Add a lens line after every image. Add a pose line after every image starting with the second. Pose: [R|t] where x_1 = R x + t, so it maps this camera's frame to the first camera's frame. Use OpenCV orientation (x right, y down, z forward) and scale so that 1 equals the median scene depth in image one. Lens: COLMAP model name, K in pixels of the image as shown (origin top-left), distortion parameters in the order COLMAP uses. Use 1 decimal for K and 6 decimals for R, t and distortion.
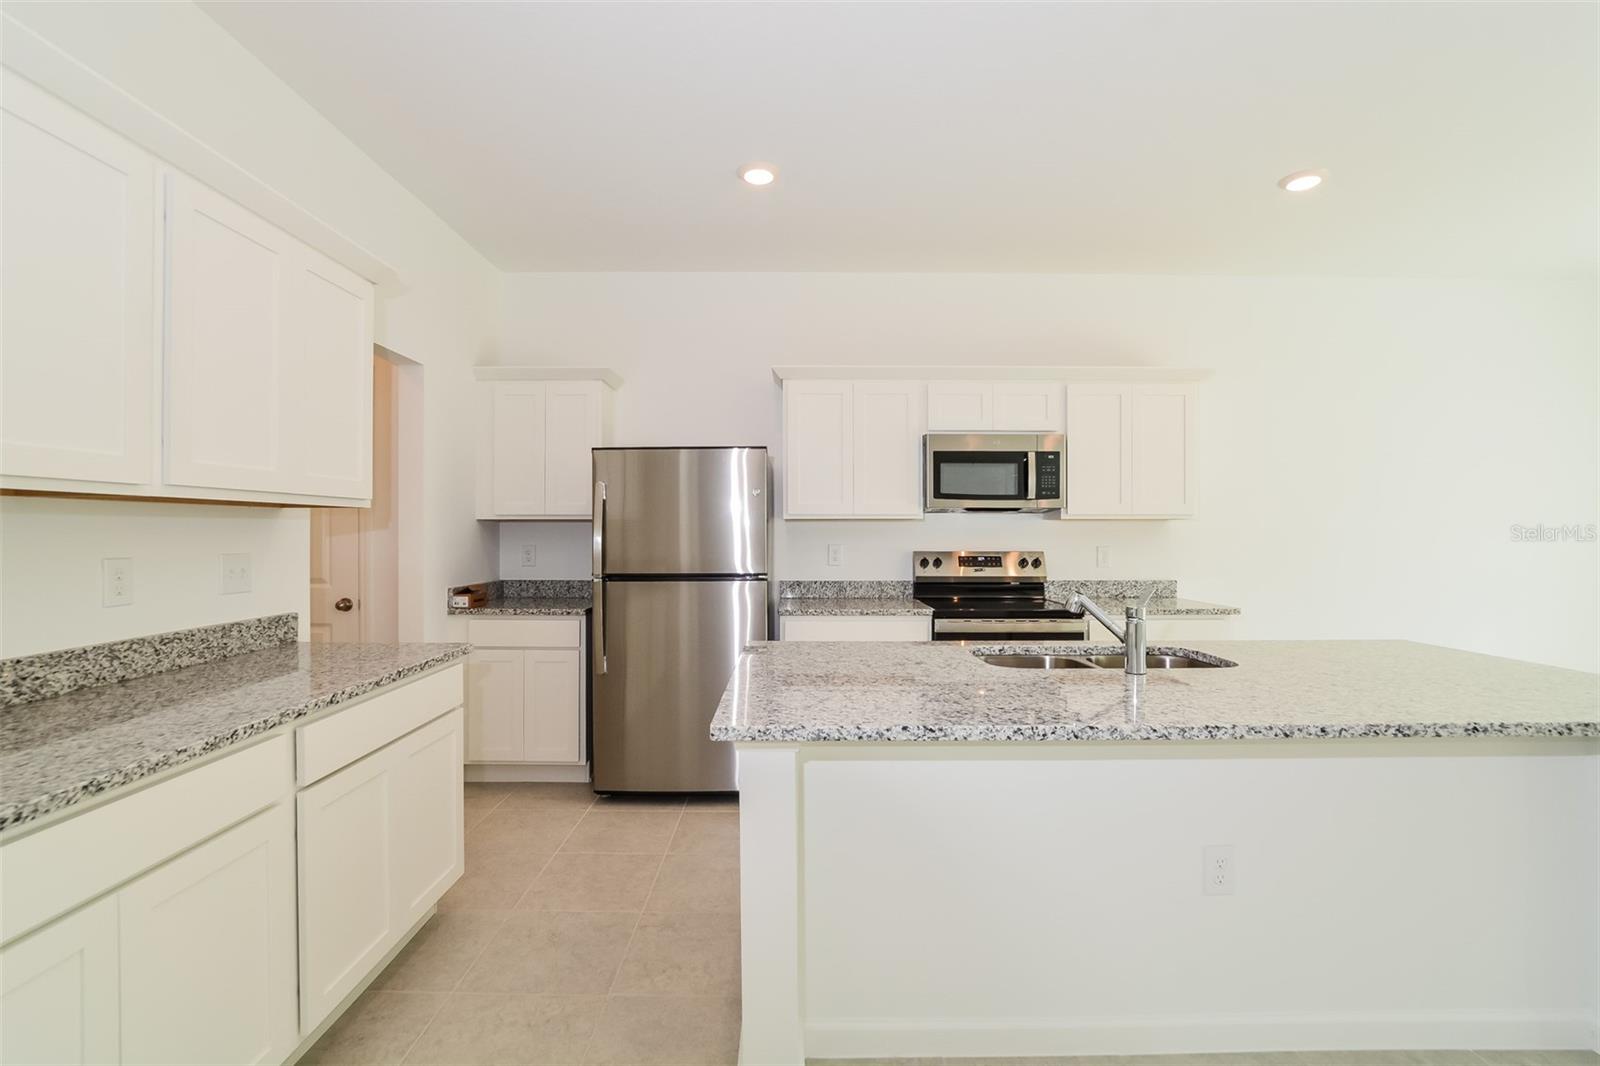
lens RADIAL K [[721.1, 0, 796.4], [0, 721.1, 525.8], [0, 0, 1]] dist [-0.029813, 0.000788]
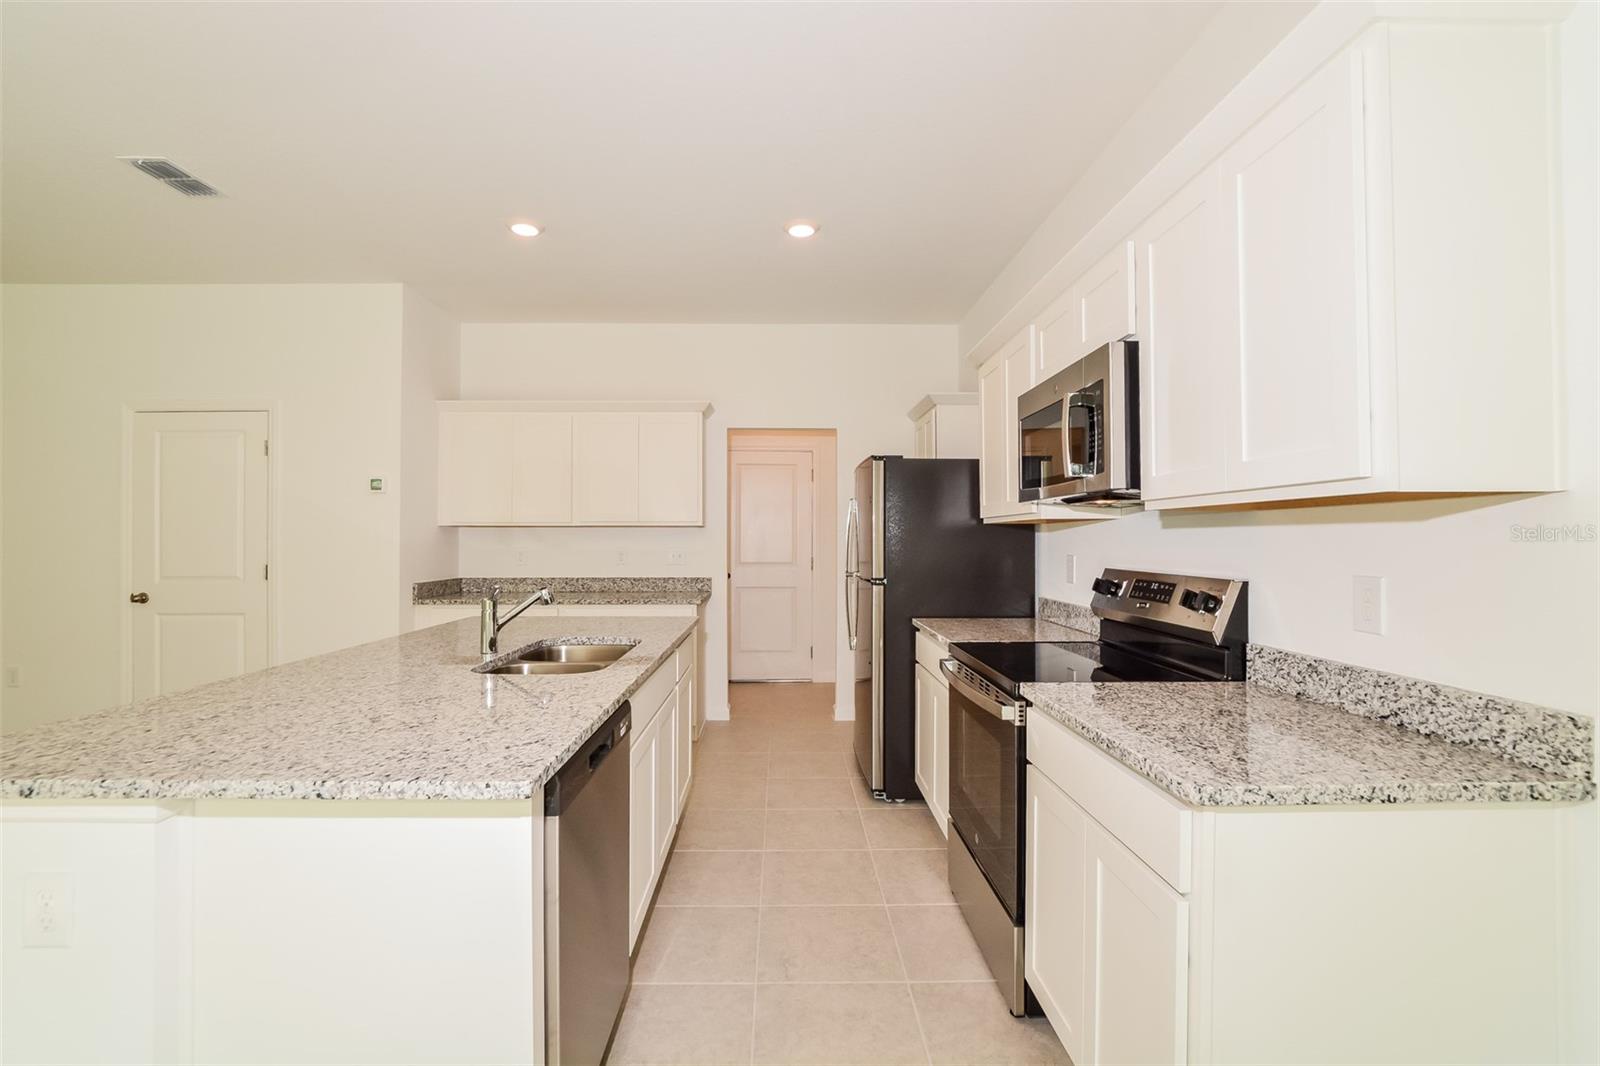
lens RADIAL K [[721.1, 0, 796.4], [0, 721.1, 525.8], [0, 0, 1]] dist [-0.029813, 0.000788]
pose [[0.017282, -0.019509, -0.999660, 0.853315], [0.002416, 0.999808, -0.019470, 0.009642], [0.999848, -0.002079, 0.017326, 0.757863]]
